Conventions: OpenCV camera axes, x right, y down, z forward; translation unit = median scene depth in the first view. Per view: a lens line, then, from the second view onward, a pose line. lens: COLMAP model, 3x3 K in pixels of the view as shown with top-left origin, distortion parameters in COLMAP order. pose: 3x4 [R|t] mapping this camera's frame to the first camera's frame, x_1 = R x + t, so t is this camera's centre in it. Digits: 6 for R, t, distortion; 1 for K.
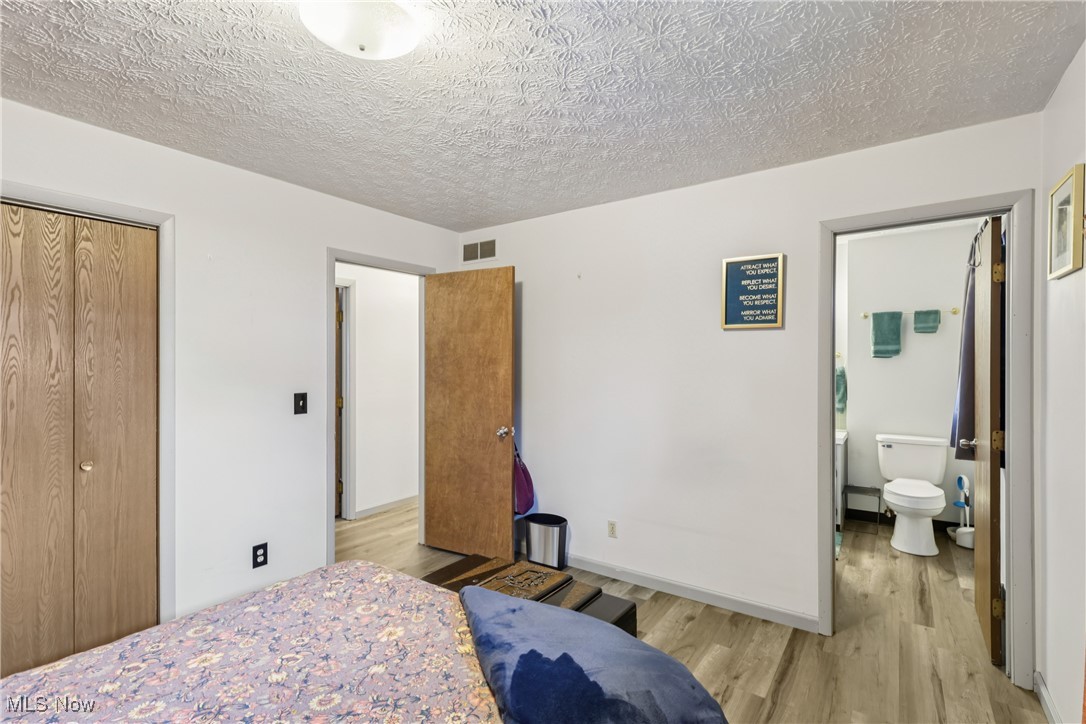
lens RADIAL K [[509.9, 0, 550.7], [0, 509.9, 362.9], [0, 0, 1]] dist [-0.000634, 0.000419]
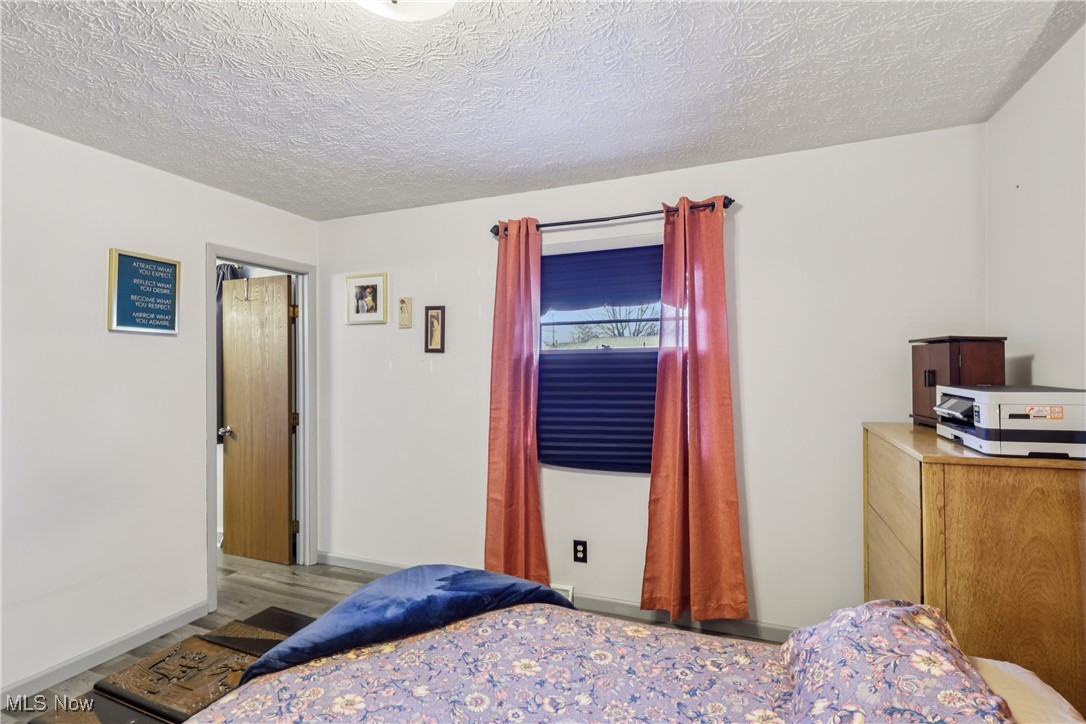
lens RADIAL K [[509.9, 0, 536.0], [0, 509.9, 368.1], [0, 0, 1]] dist [-0.000634, 0.000419]
pose [[-0.216165, 0.002741, 0.976353, -0.836228], [0.008917, 0.999960, -0.000833, 0.005790], [-0.976316, 0.008526, -0.216180, 0.635677]]
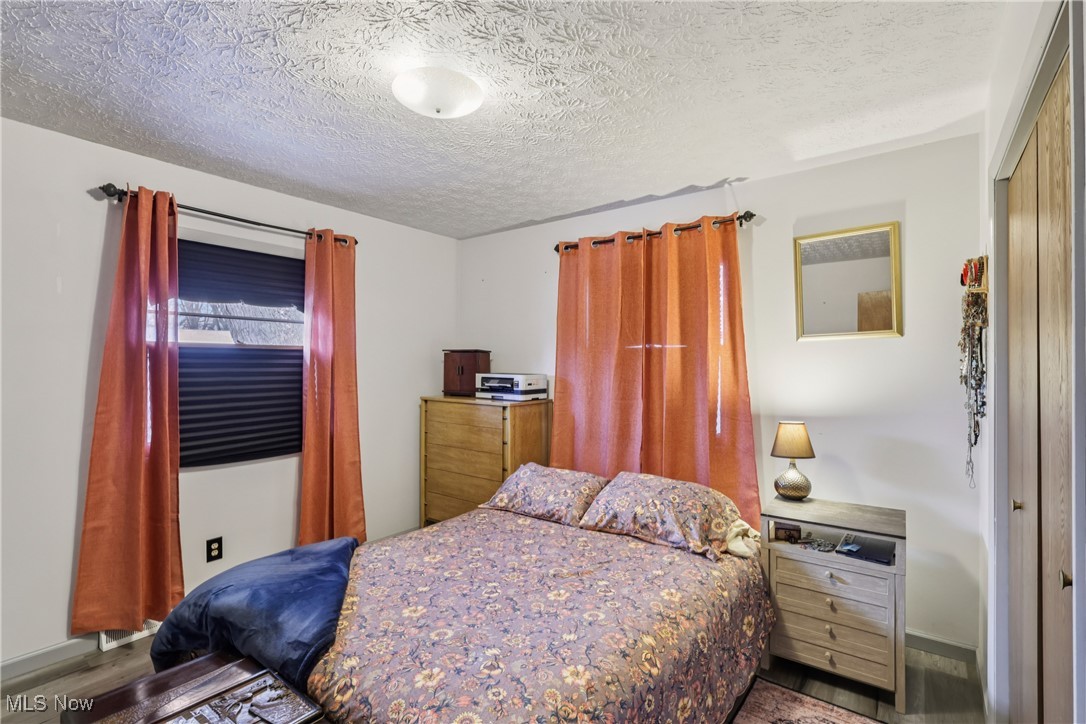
lens RADIAL K [[509.9, 0, 526.4], [0, 509.9, 364.3], [0, 0, 1]] dist [-0.000634, 0.000419]
pose [[-0.997914, -0.002033, 0.064518, -0.445321], [-0.002002, 0.999998, 0.000554, 0.007281], [-0.064519, 0.000424, -0.997916, 1.483264]]
